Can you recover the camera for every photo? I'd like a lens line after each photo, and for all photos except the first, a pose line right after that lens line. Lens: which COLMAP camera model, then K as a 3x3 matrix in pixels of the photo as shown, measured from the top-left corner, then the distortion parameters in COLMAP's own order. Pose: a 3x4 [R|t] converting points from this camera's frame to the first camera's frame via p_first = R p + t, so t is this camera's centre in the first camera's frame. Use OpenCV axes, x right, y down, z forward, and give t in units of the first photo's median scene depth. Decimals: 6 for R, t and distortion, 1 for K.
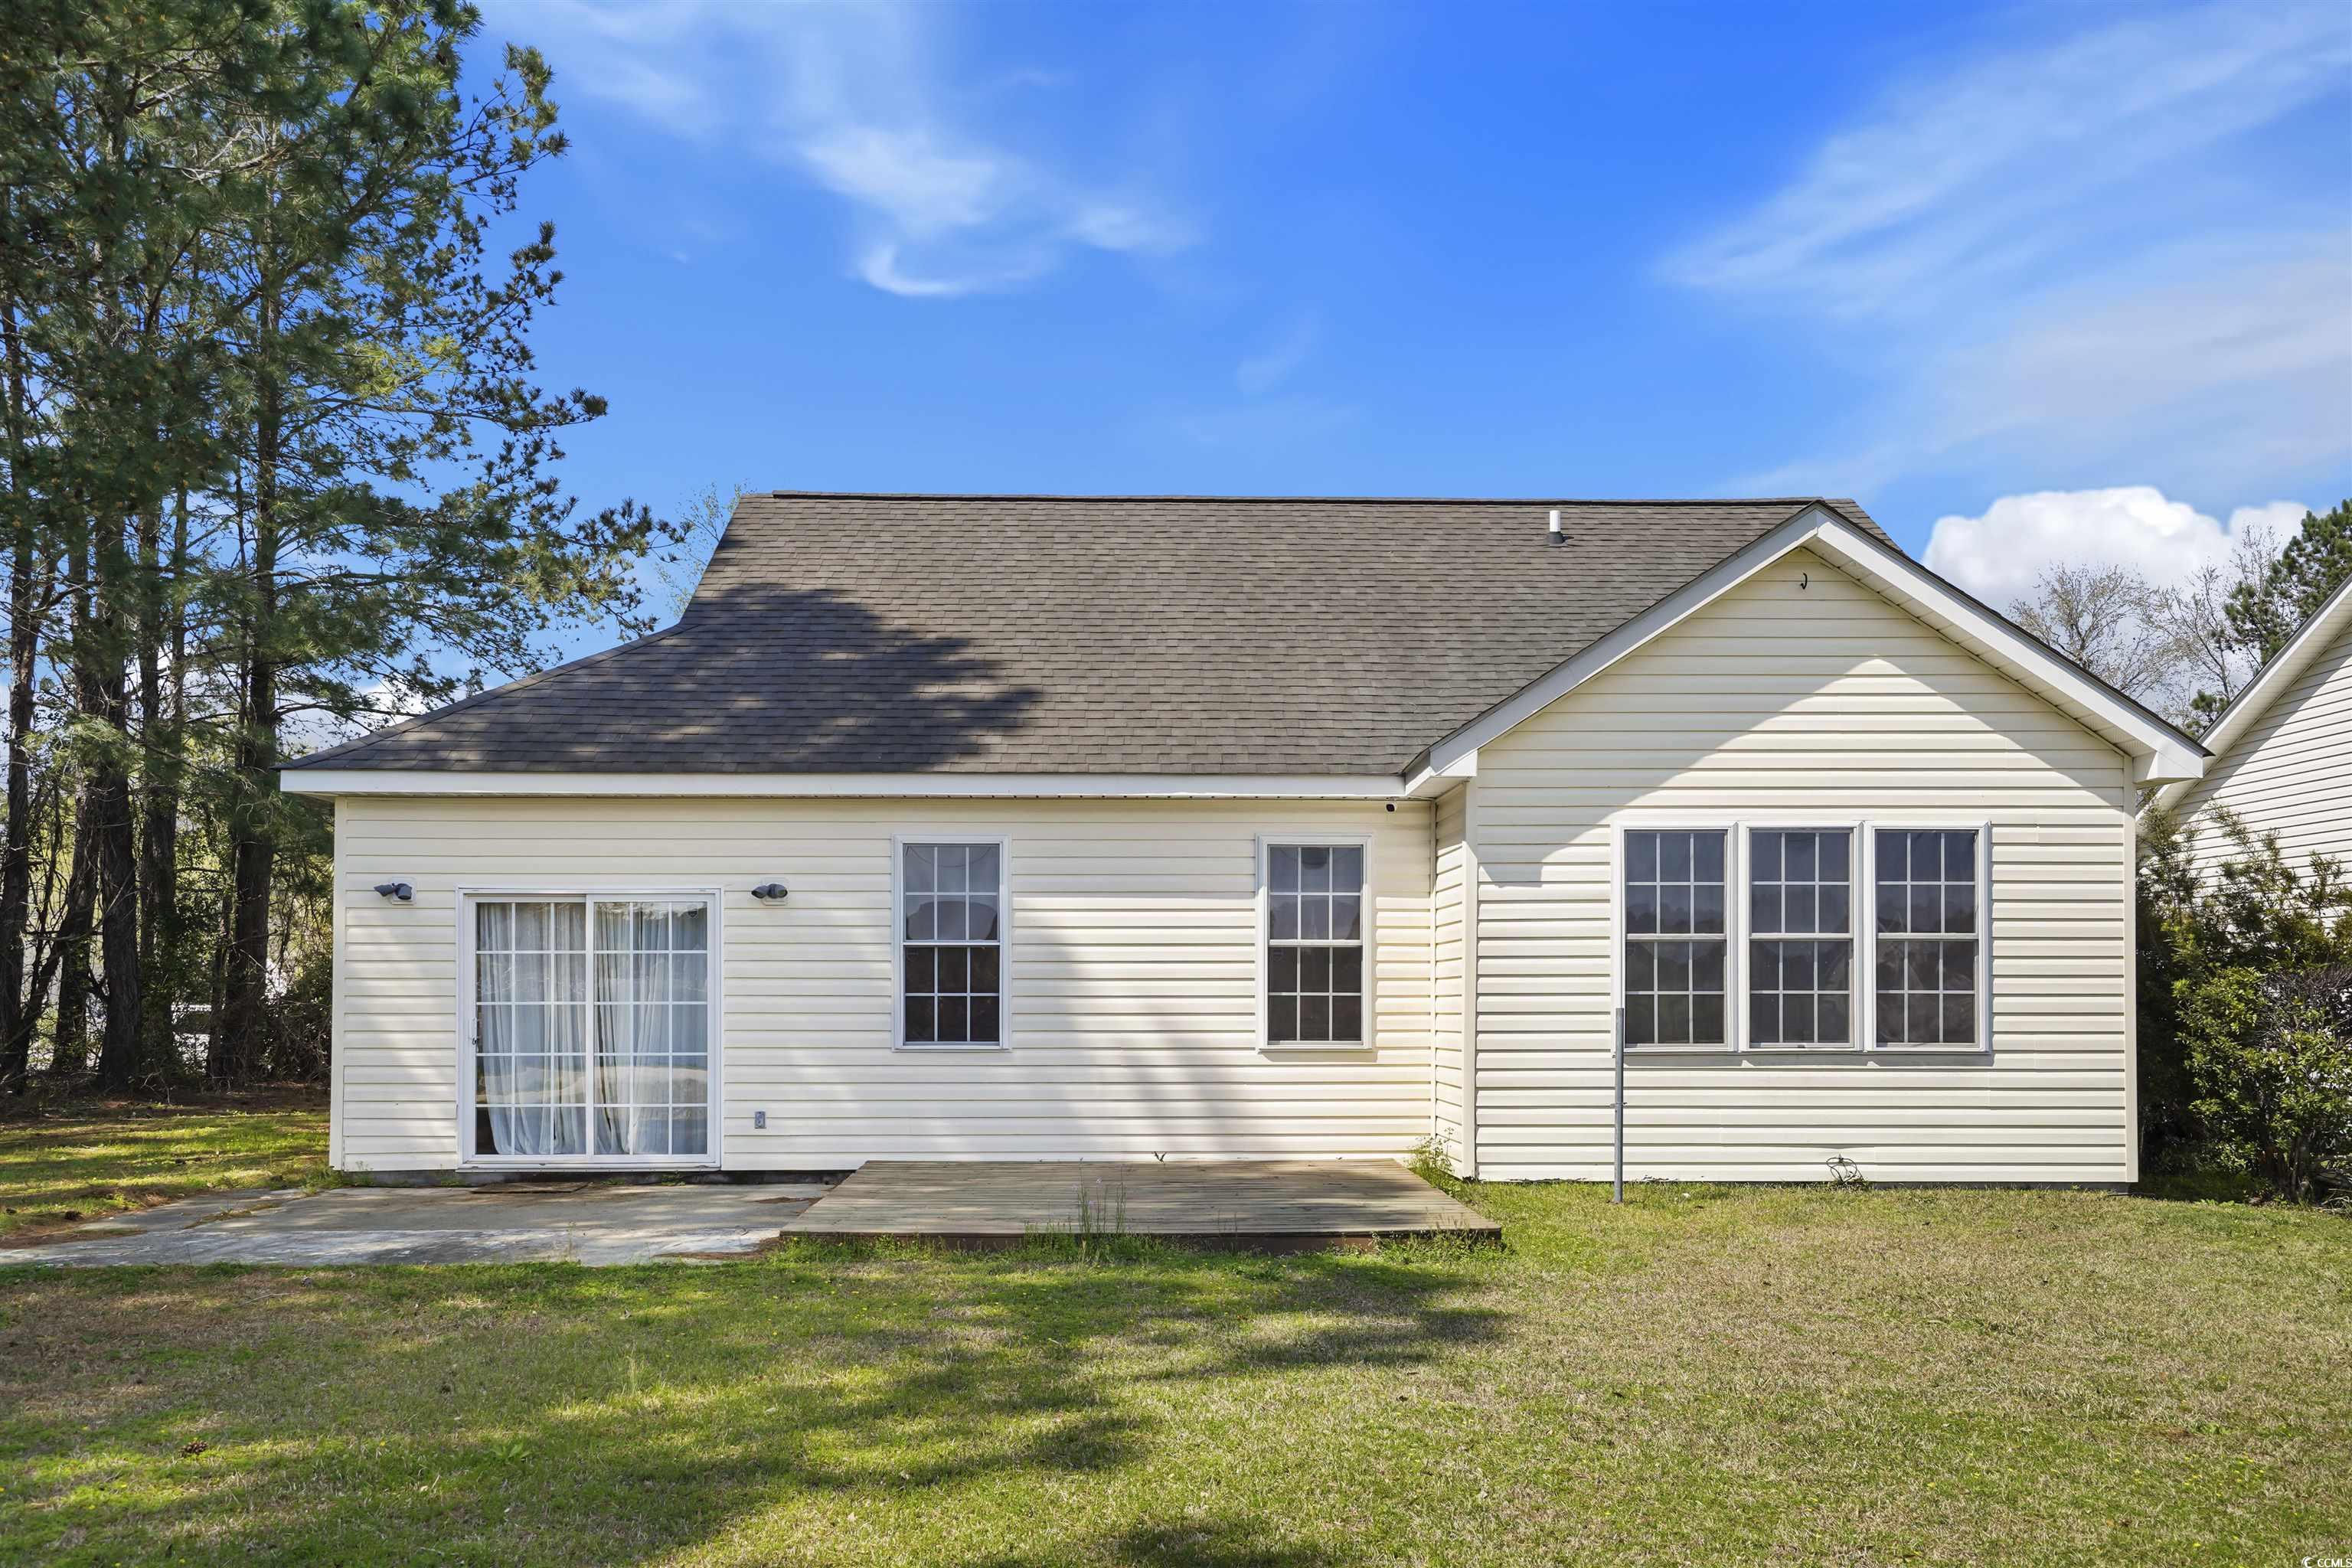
lens RADIAL K [[2059.7, 0, 1161.0], [0, 2059.7, 861.1], [0, 0, 1]] dist [0.003136, 0.007709]
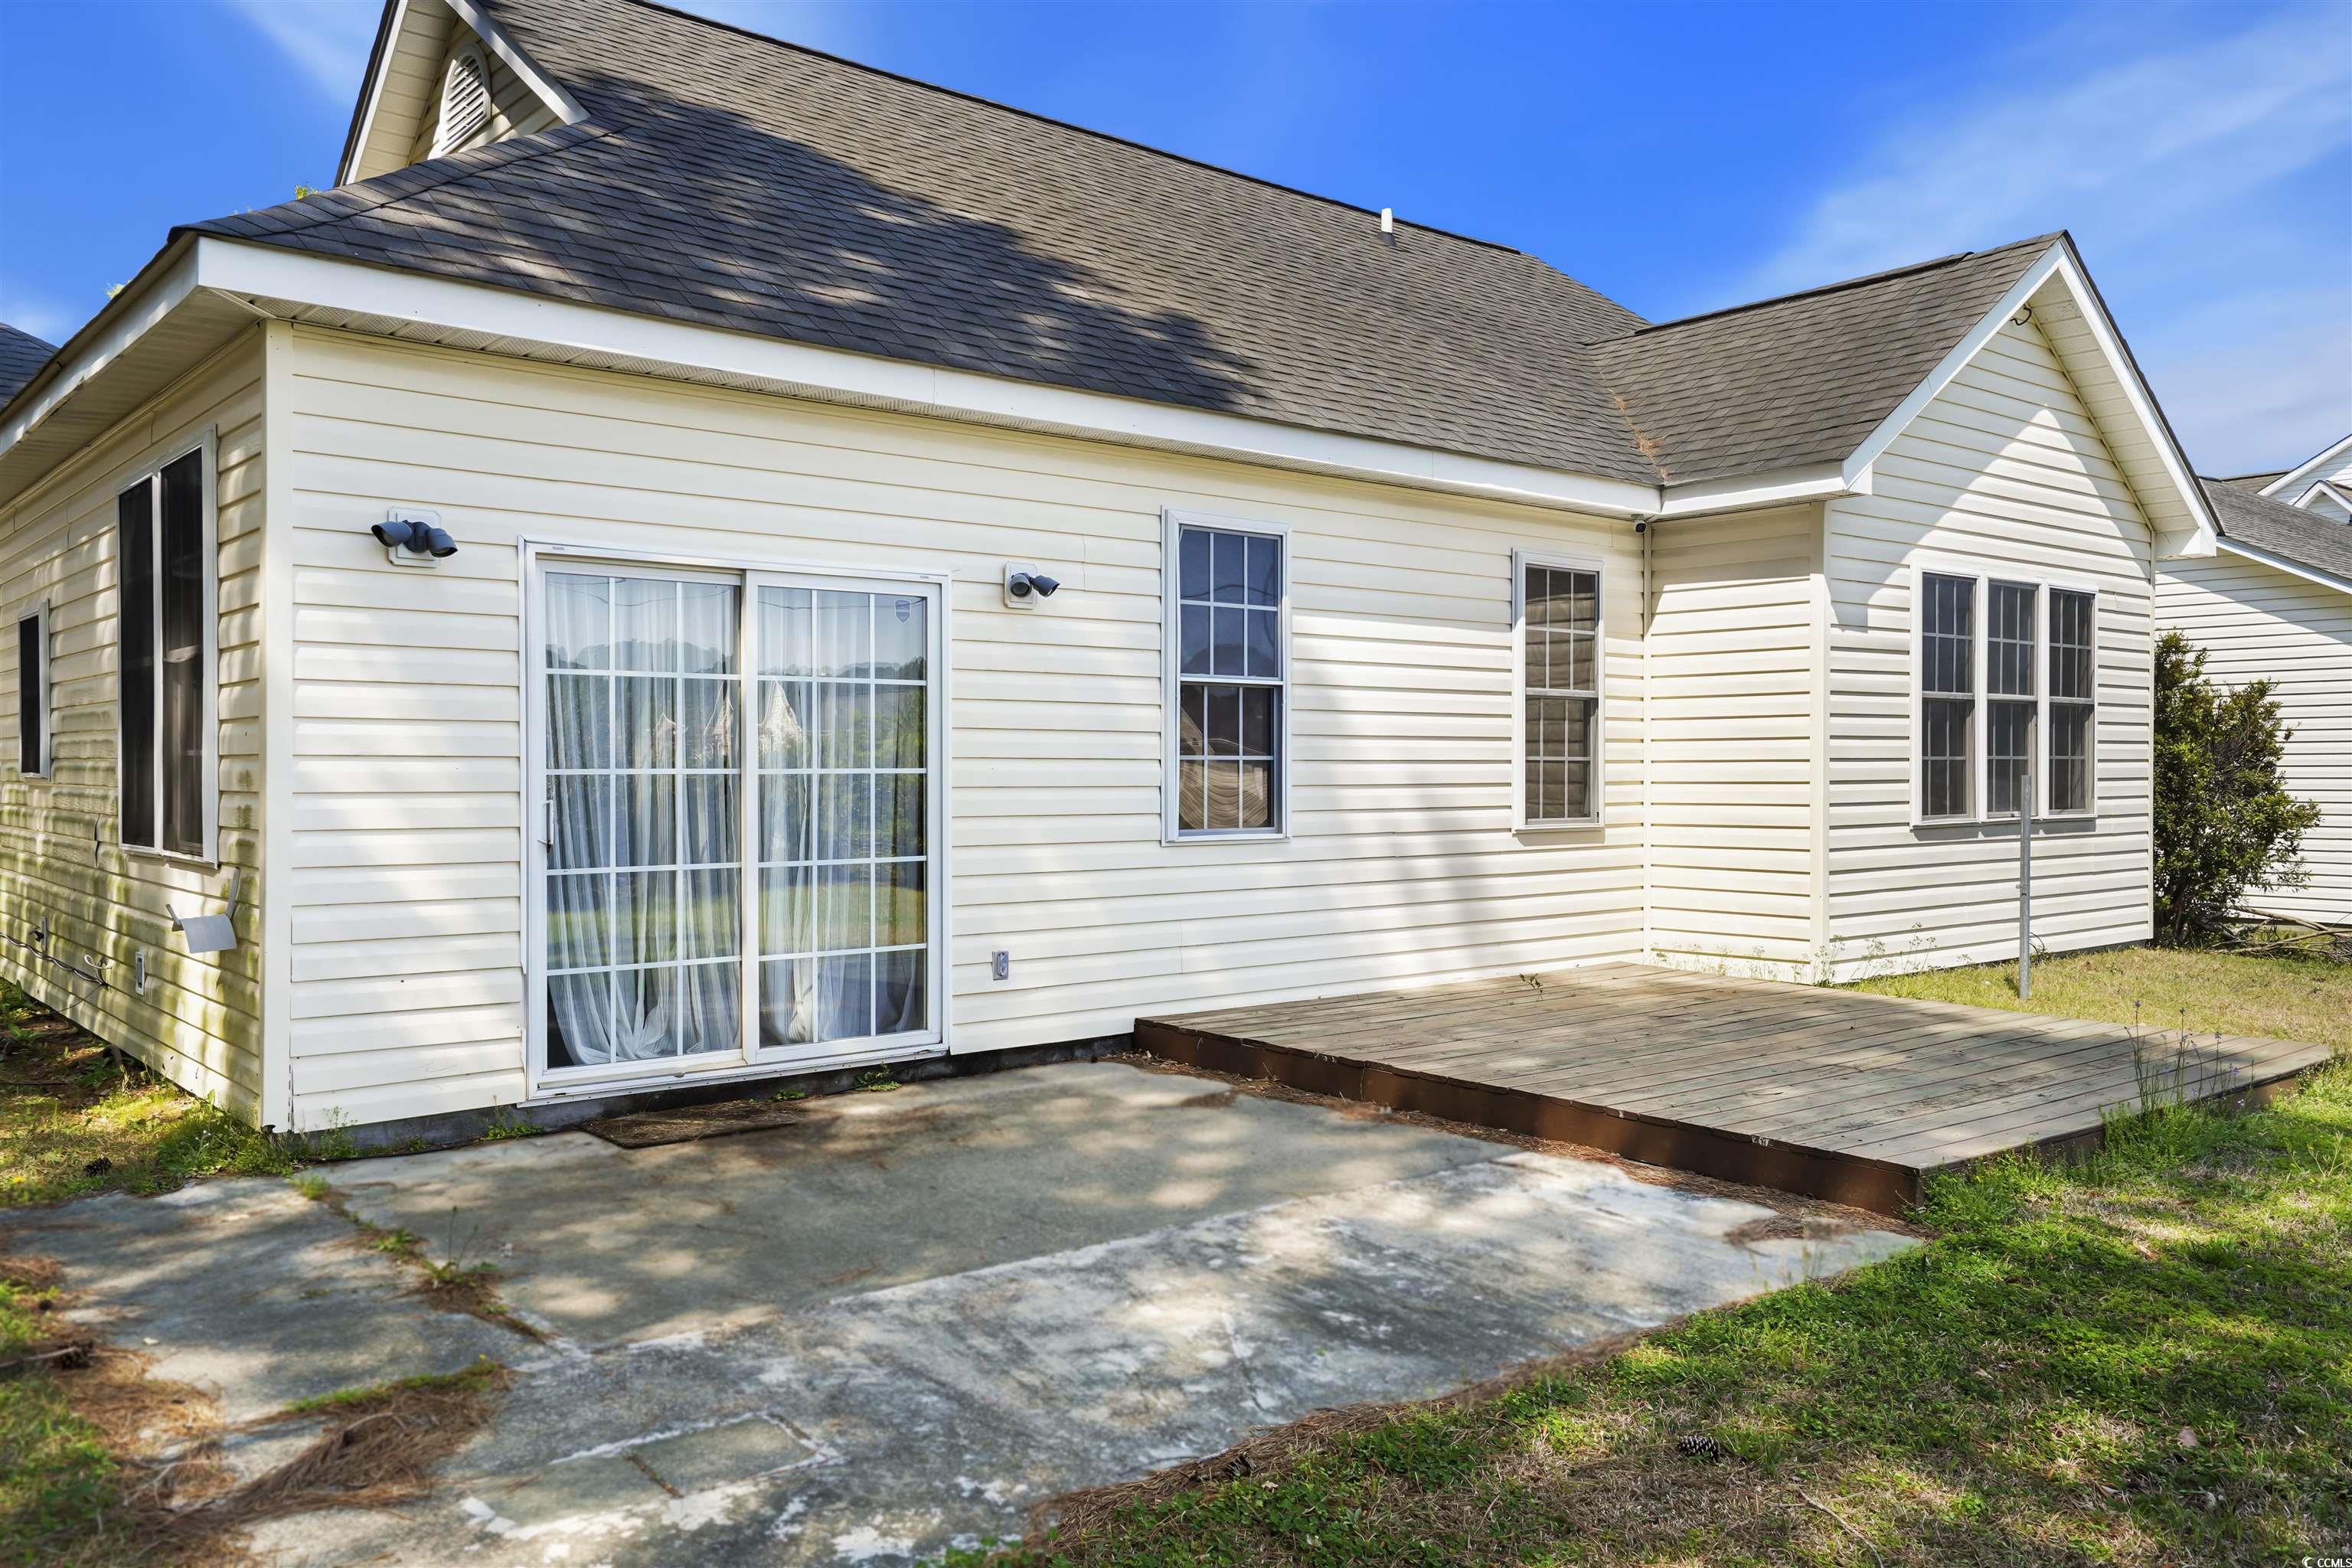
lens RADIAL K [[1884.0, 0, 1080.2], [0, 1884.0, 778.5], [0, 0, 1]] dist [-0.003591, -0.005840]
pose [[0.775204, -0.003814, 0.631699, -0.523848], [-0.042707, 0.997378, 0.058431, 0.038383], [-0.630265, -0.072274, 0.773009, 0.566123]]
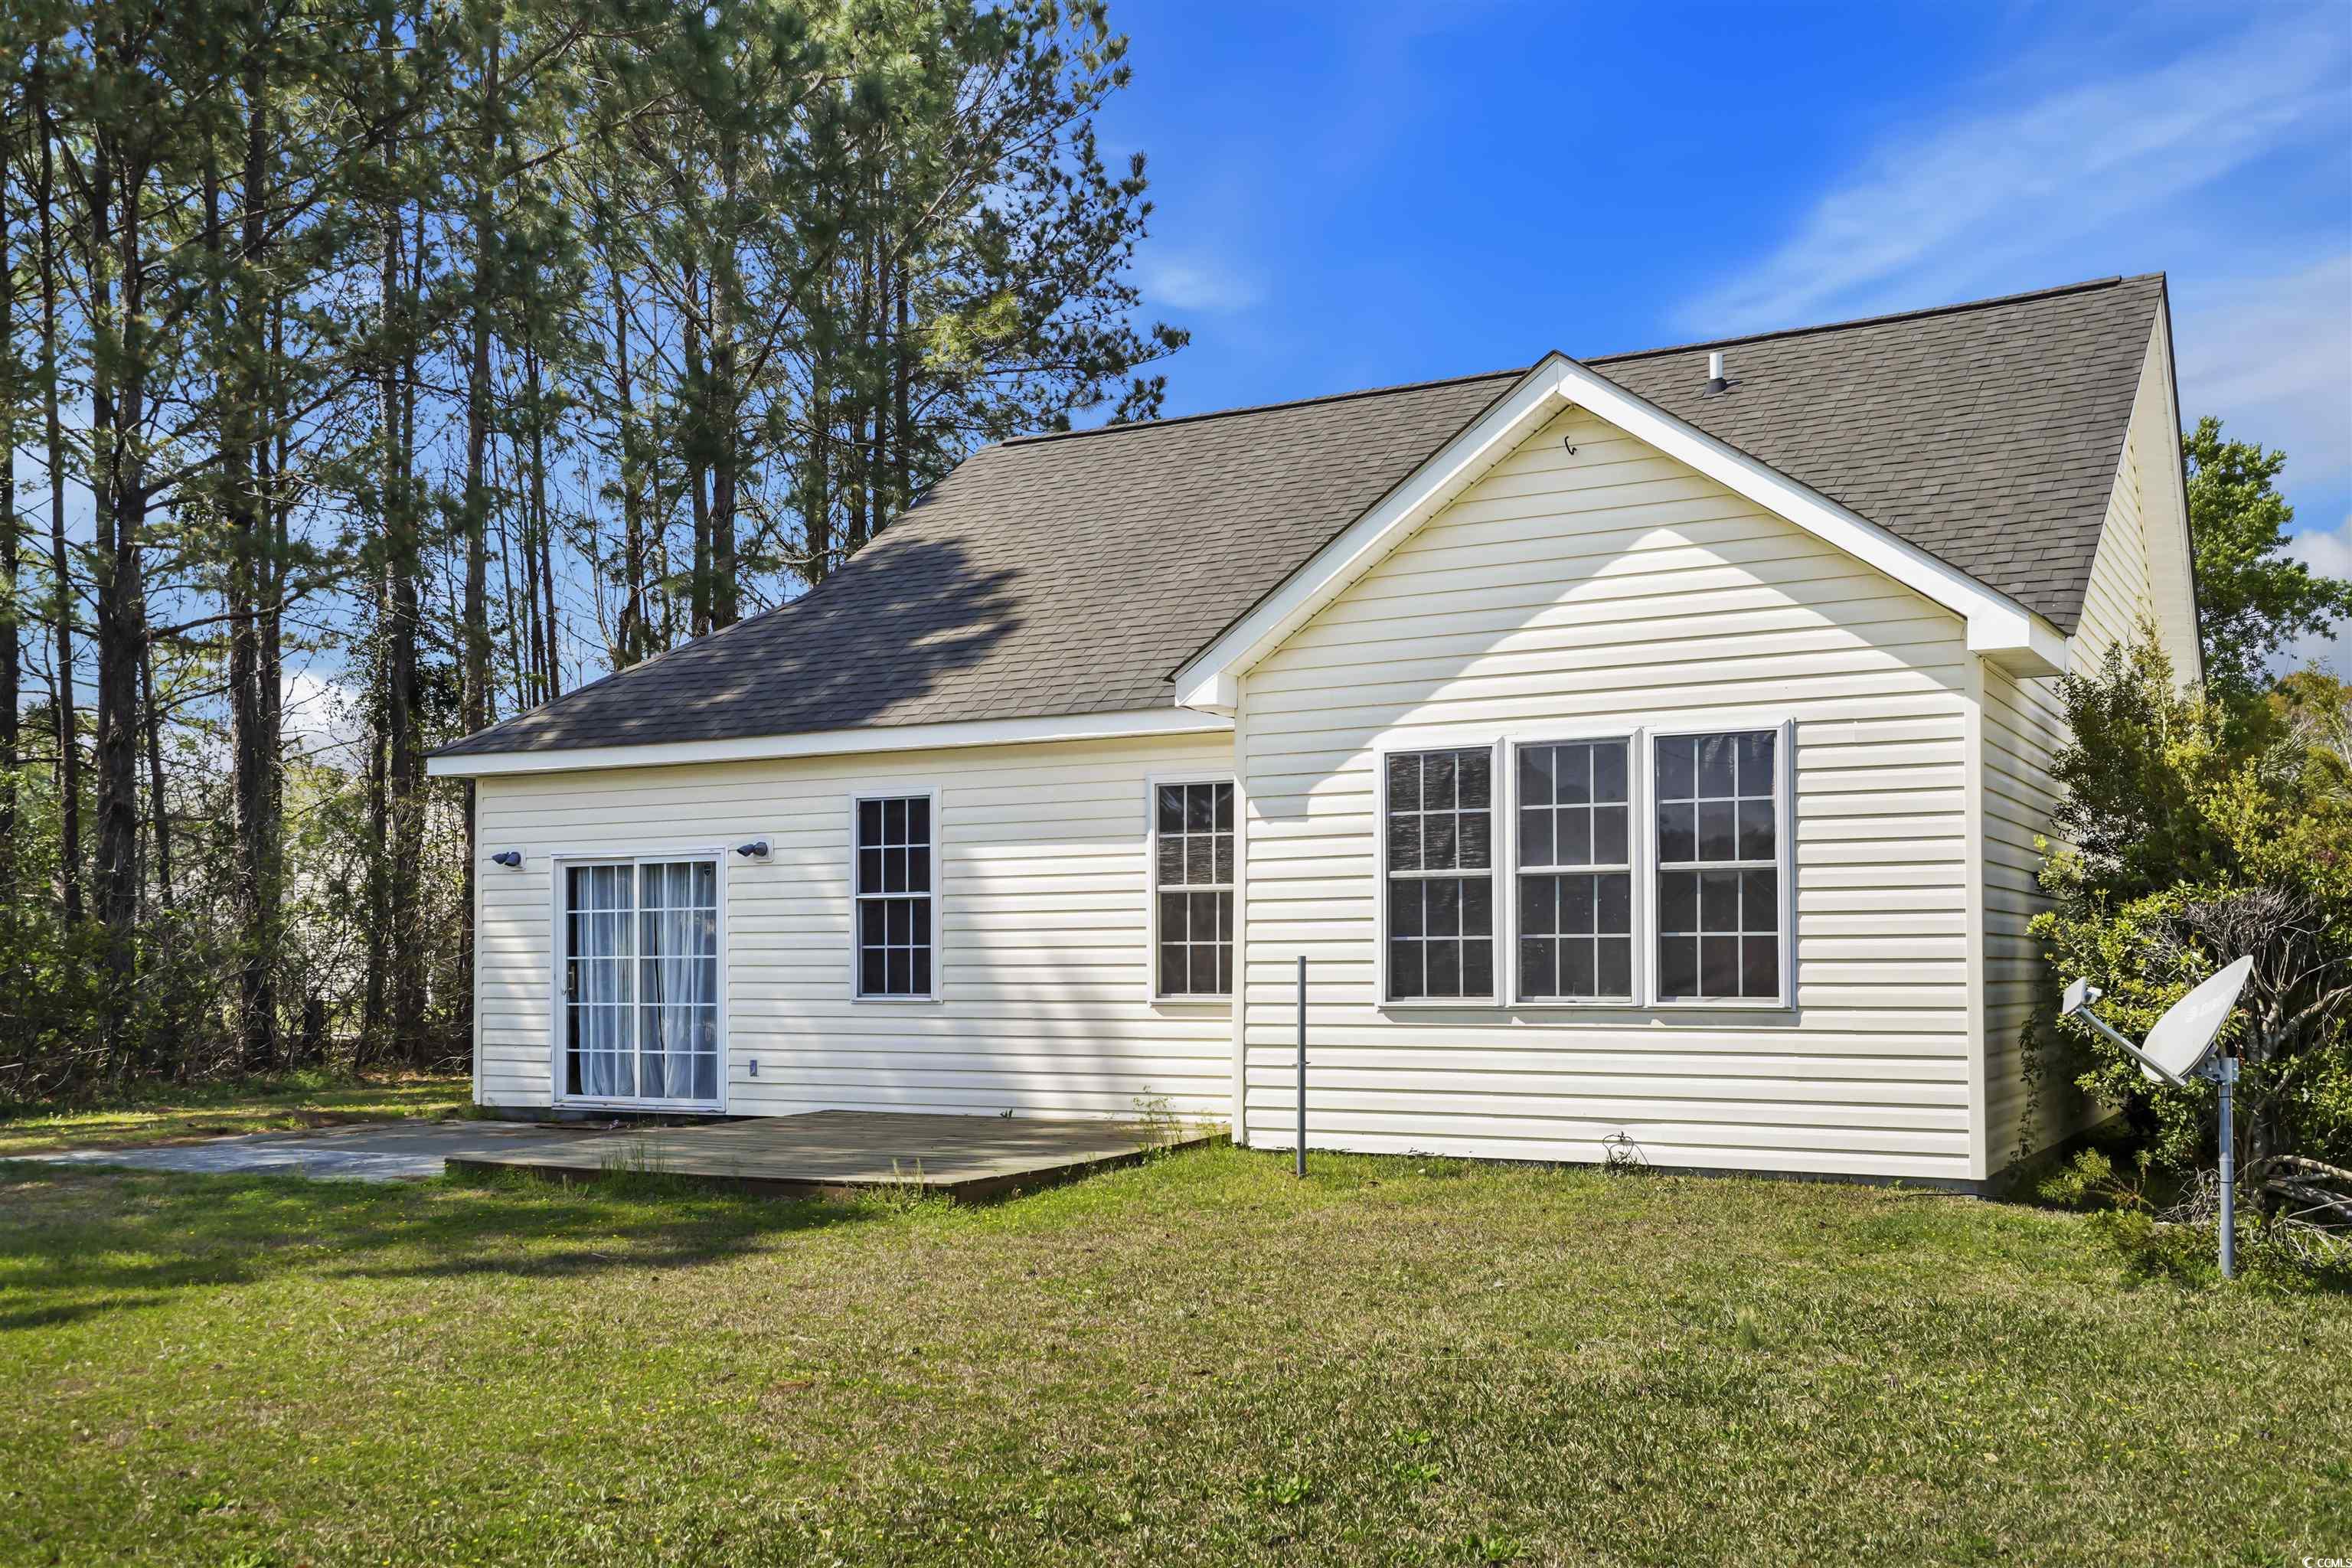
lens RADIAL K [[2454.4, 0, 1182.8], [0, 2454.4, 788.0], [0, 0, 1]] dist [0.010328, 0.000000]
pose [[0.836326, -0.043877, -0.546473, 0.681682], [0.044674, 0.998932, -0.011835, 0.007620], [0.546409, -0.014515, 0.837393, 0.072141]]
